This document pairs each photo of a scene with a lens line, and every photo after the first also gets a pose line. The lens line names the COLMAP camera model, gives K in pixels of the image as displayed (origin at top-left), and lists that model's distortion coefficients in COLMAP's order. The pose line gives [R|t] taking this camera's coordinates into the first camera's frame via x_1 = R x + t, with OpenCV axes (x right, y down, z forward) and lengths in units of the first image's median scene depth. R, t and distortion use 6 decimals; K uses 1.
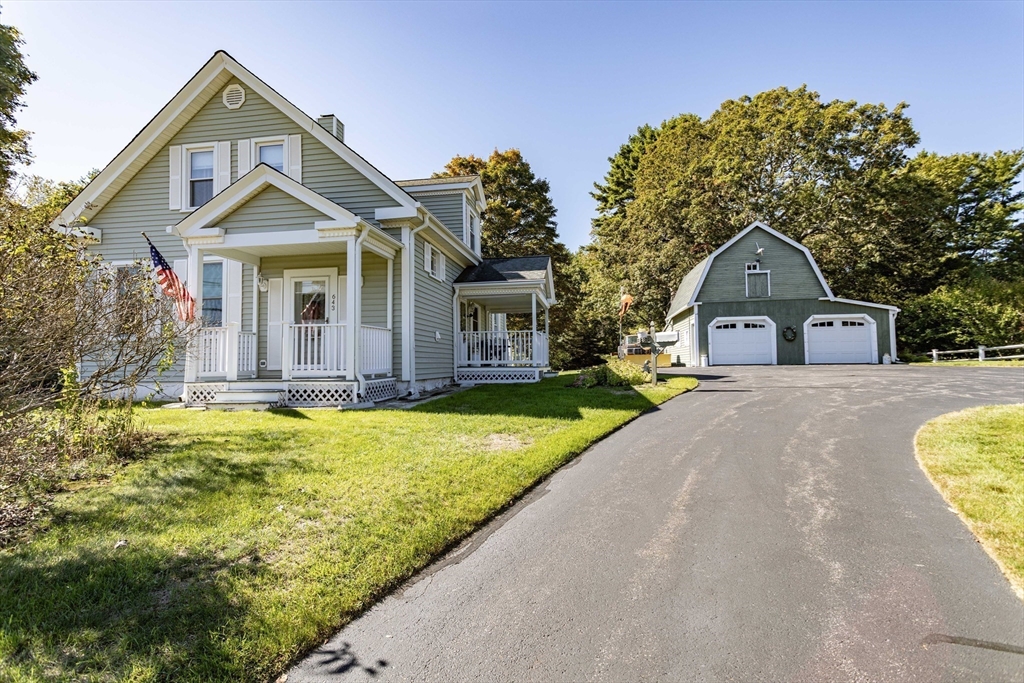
lens RADIAL K [[489.8, 0, 516.9], [0, 489.8, 341.9], [0, 0, 1]] dist [0.006380, -0.001153]
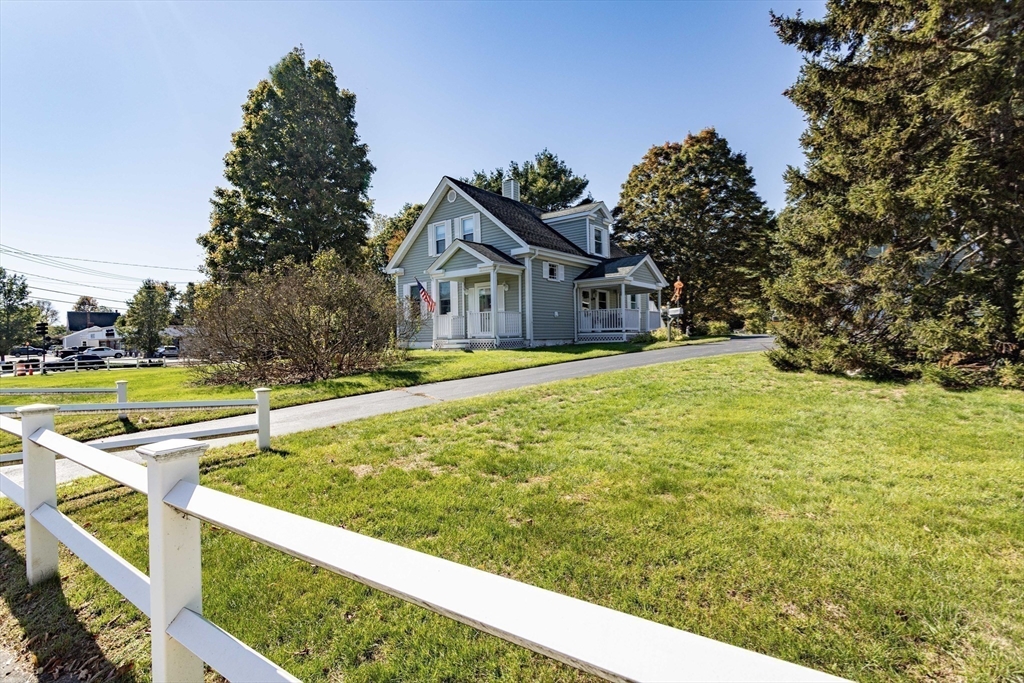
lens RADIAL K [[489.8, 0, 519.1], [0, 489.8, 346.4], [0, 0, 1]] dist [0.006380, -0.001153]
pose [[0.877113, 0.001638, -0.480280, 0.628055], [0.031381, 0.997662, 0.060712, -0.009334], [0.479257, -0.068324, 0.875011, -0.653563]]
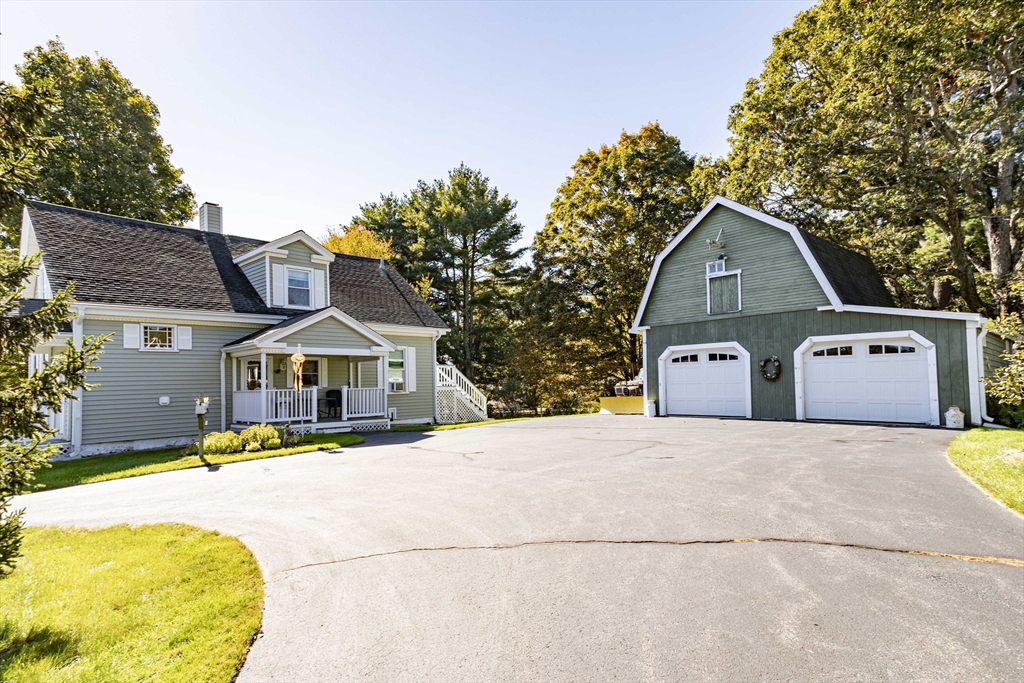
lens RADIAL K [[569.3, 0, 511.2], [0, 569.3, 346.7], [0, 0, 1]] dist [0.095689, 0.005910]
pose [[0.812327, -0.045740, -0.581406, 1.537070], [0.040013, 0.998942, -0.022684, -0.088864], [0.581829, -0.004837, 0.813297, 0.470665]]
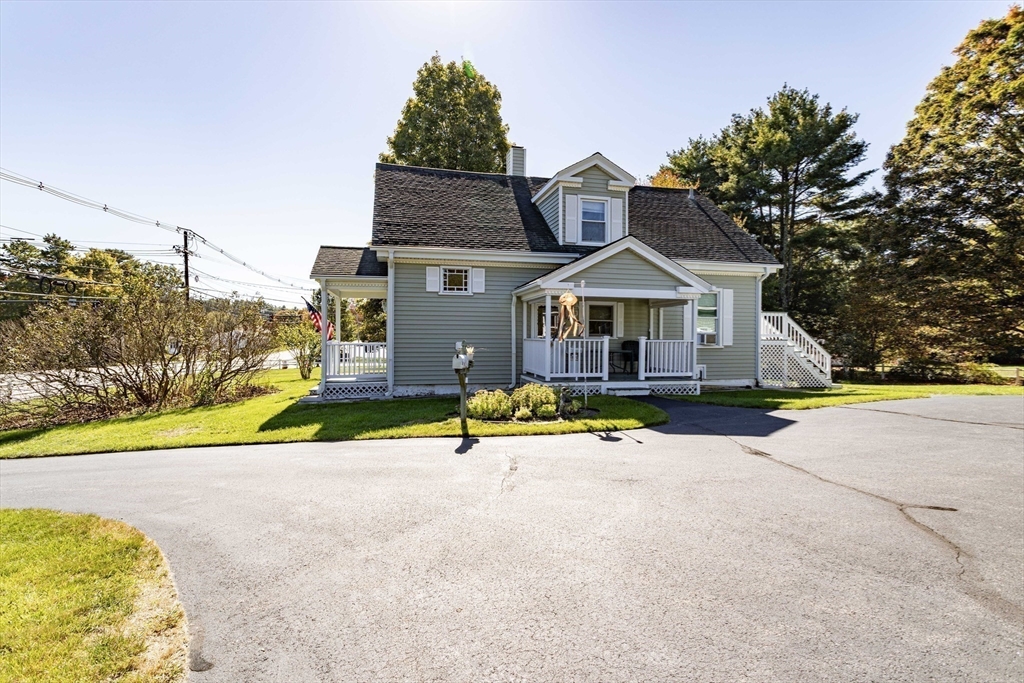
lens RADIAL K [[489.8, 0, 518.1], [0, 489.8, 344.3], [0, 0, 1]] dist [0.006380, -0.001153]
pose [[0.391483, 0.032600, -0.919608, 1.060564], [0.031847, 0.998294, 0.048947, -0.078805], [0.919634, -0.048448, 0.389777, 0.870848]]
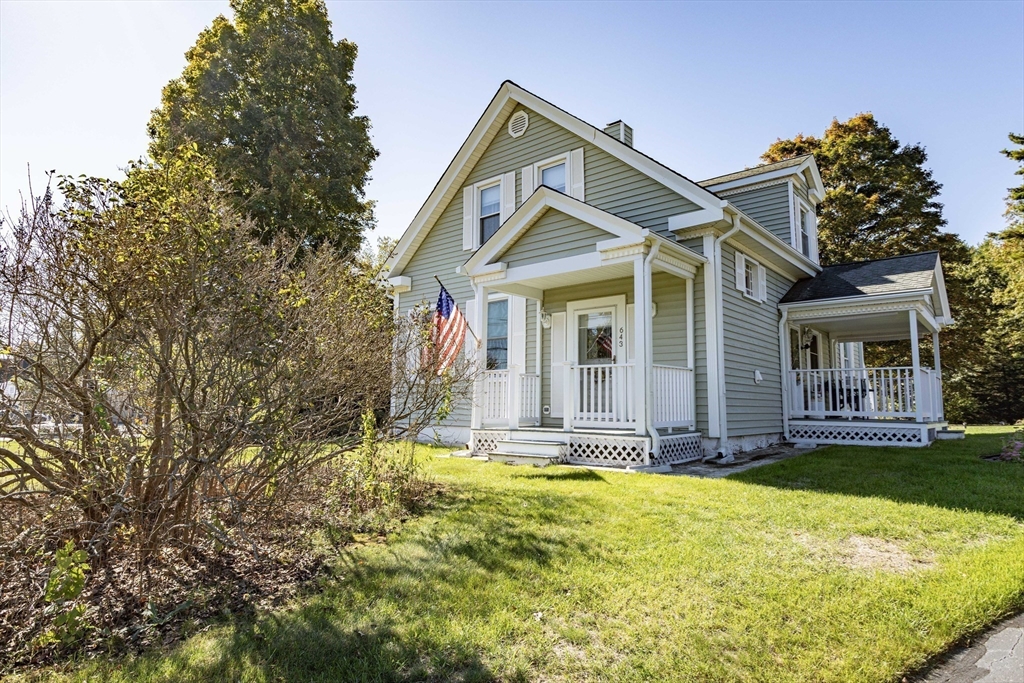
lens RADIAL K [[585.9, 0, 506.1], [0, 585.9, 341.5], [0, 0, 1]] dist [-0.016420, 0.007548]
pose [[0.842910, -0.038615, -0.536667, -0.009772], [0.002444, 0.997686, -0.067948, -0.006884], [0.538049, 0.055963, 0.841054, 0.069147]]
